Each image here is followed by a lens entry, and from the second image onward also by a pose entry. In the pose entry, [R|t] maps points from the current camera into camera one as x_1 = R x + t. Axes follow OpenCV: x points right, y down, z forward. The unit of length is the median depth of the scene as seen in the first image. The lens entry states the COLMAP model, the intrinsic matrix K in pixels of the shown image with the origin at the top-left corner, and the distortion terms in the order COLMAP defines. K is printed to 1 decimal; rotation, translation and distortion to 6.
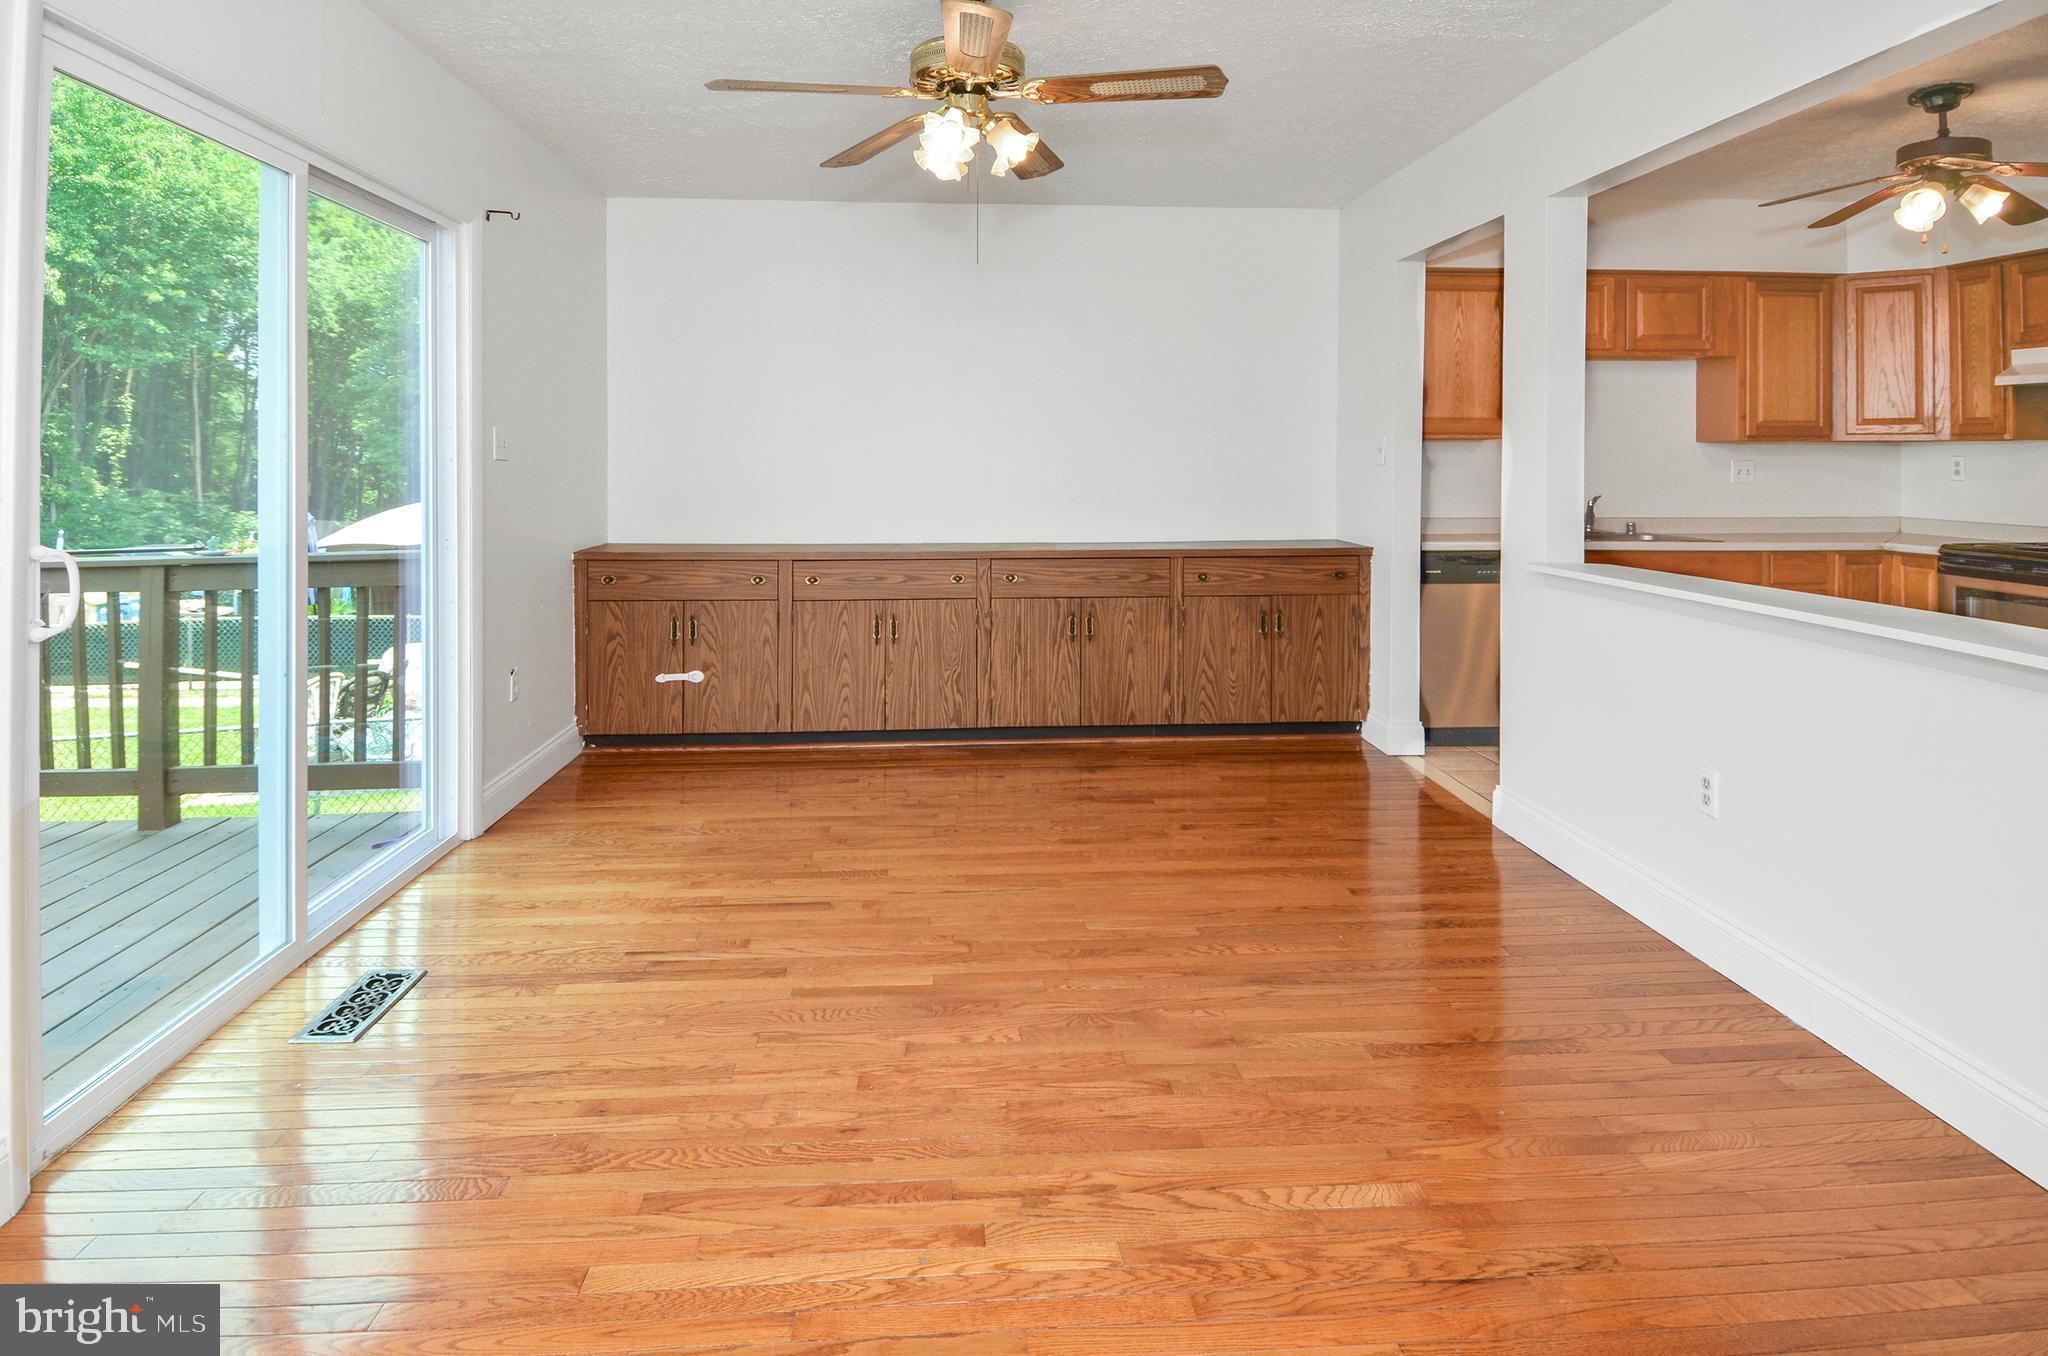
lens RADIAL K [[1118.1, 0, 1001.2], [0, 1118.1, 464.2], [0, 0, 1]] dist [0.017409, -0.023087]
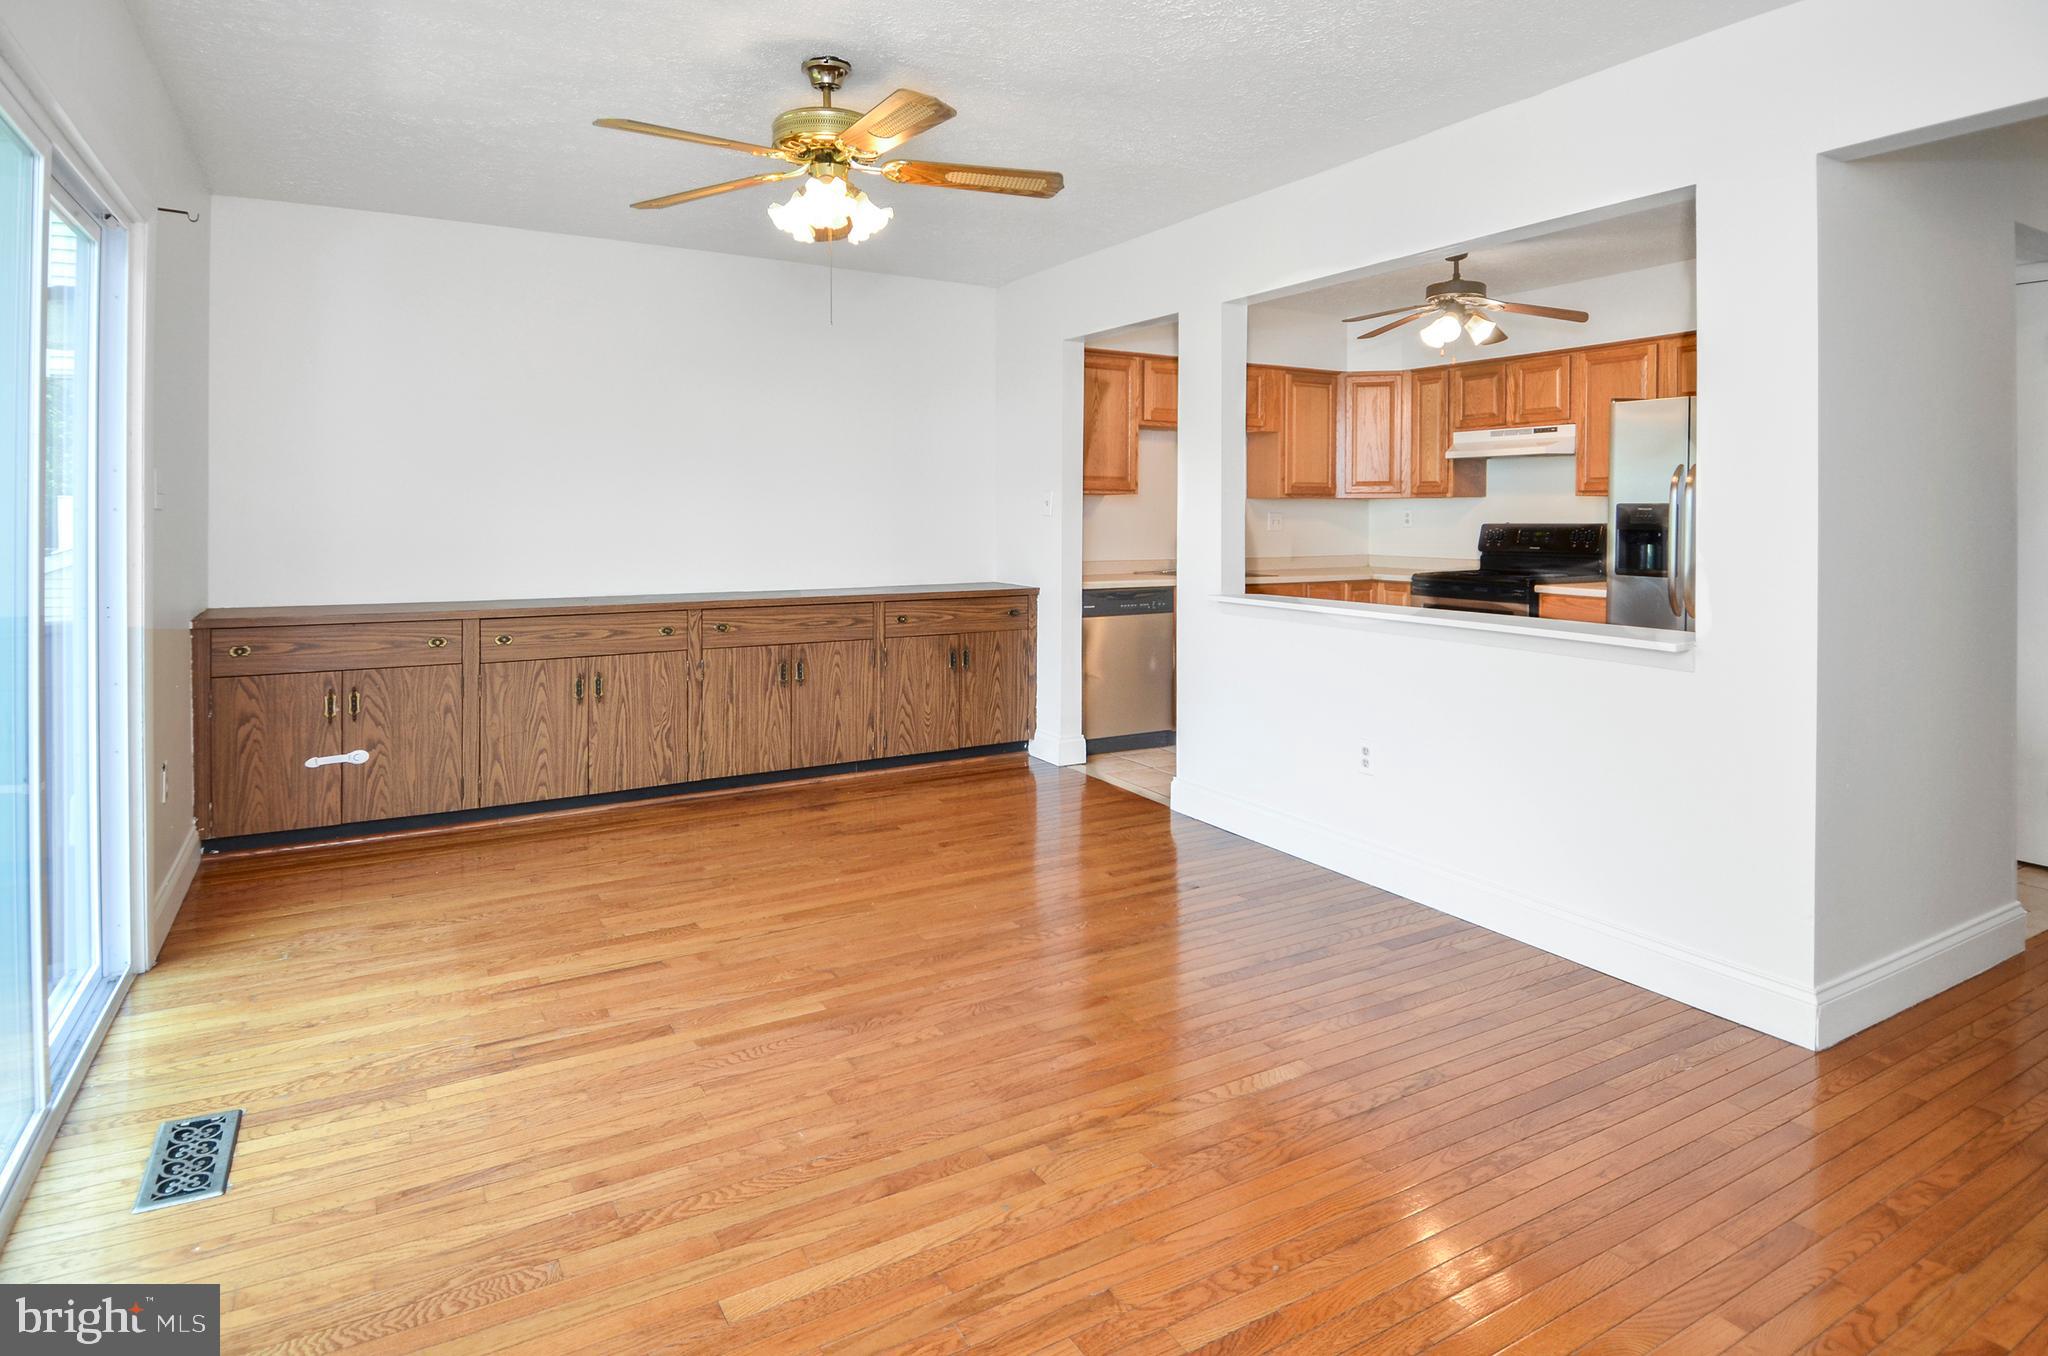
lens RADIAL K [[1121.8, 0, 1019.5], [0, 1121.8, 511.6], [0, 0, 1]] dist [0.015737, -0.024657]
pose [[0.892338, 0.002643, 0.451359, -0.209941], [-0.002253, 0.999996, -0.001401, -0.001362], [-0.451361, 0.000233, 0.892341, -0.013911]]
